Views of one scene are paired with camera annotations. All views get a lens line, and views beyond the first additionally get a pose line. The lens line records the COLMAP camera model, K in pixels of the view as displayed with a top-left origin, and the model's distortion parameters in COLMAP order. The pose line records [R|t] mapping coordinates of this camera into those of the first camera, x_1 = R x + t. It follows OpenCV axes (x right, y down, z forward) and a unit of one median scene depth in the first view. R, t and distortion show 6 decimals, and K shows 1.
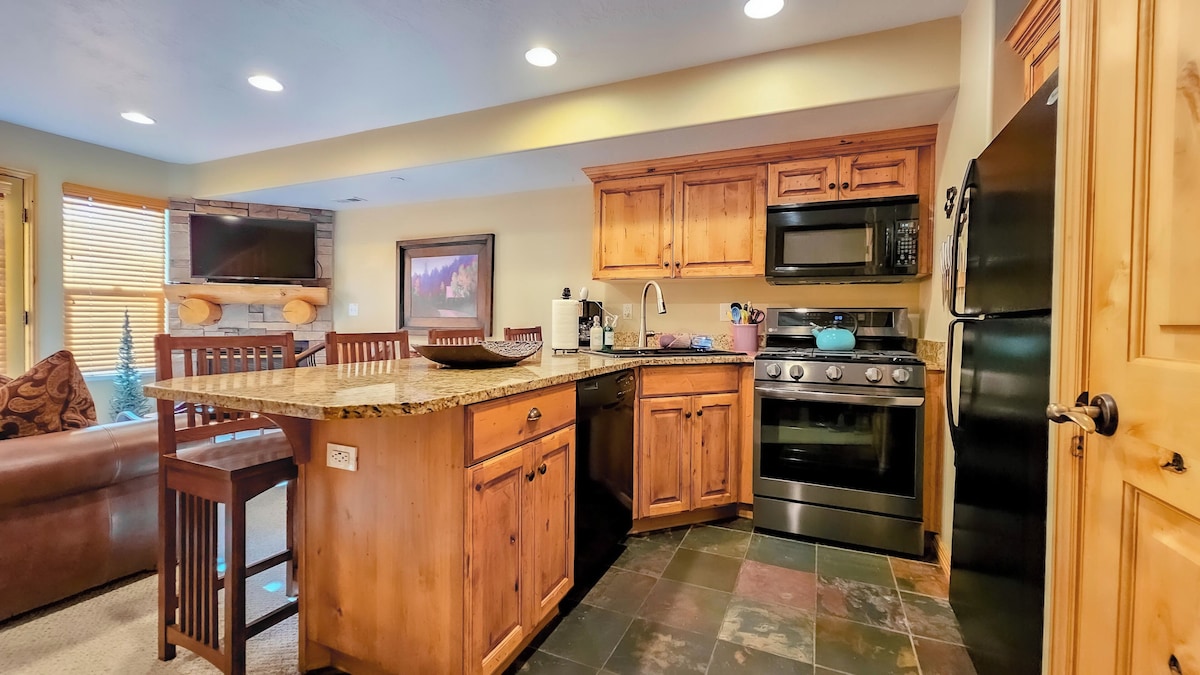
lens RADIAL K [[494.1, 0, 606.1], [0, 494.1, 325.3], [0, 0, 1]] dist [-0.000674, 0.001978]
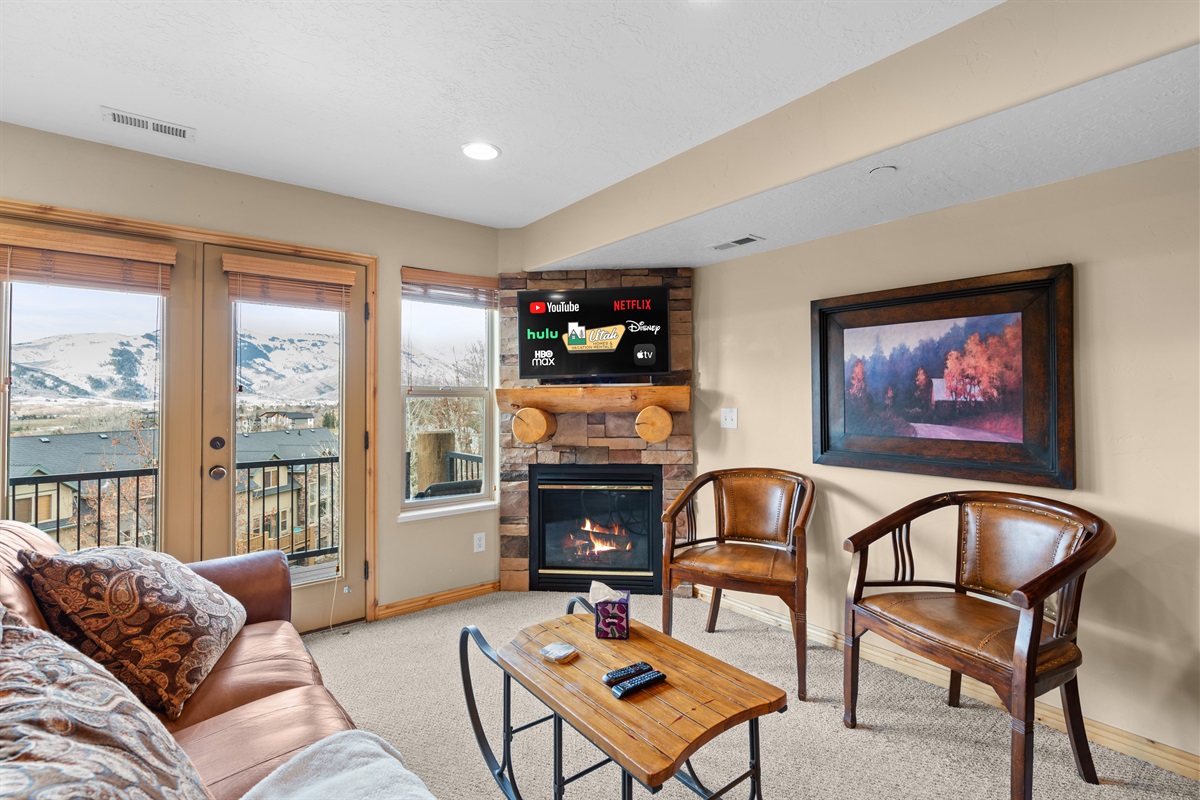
lens RADIAL K [[559.6, 0, 598.1], [0, 559.6, 395.1], [0, 0, 1]] dist [-0.006647, 0.002658]
pose [[0.887599, -0.018919, -0.460229, -0.842838], [0.009378, 0.999691, -0.023007, -0.119500], [0.460522, 0.016105, 0.887502, 0.736000]]
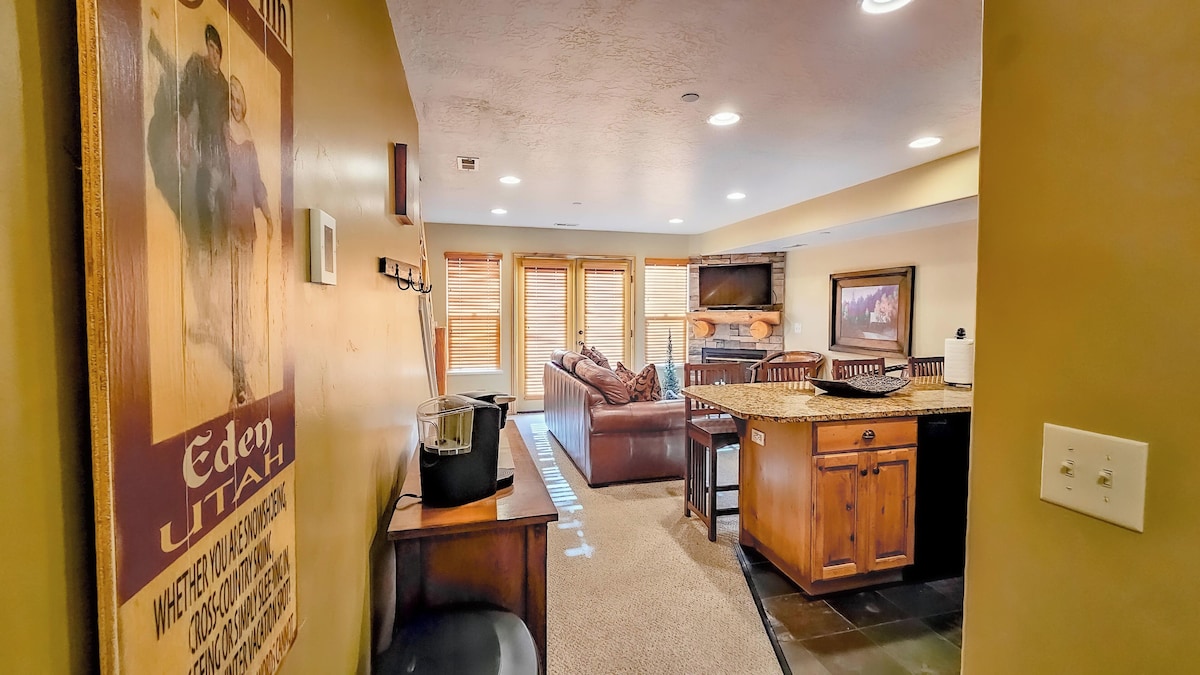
lens RADIAL K [[494.1, 0, 602.9], [0, 494.1, 325.4], [0, 0, 1]] dist [-0.000674, 0.001978]
pose [[0.626340, 0.016829, -0.779368, 0.434850], [-0.005736, 0.999839, 0.016980, -0.148004], [0.779529, -0.006165, 0.626336, -0.503162]]
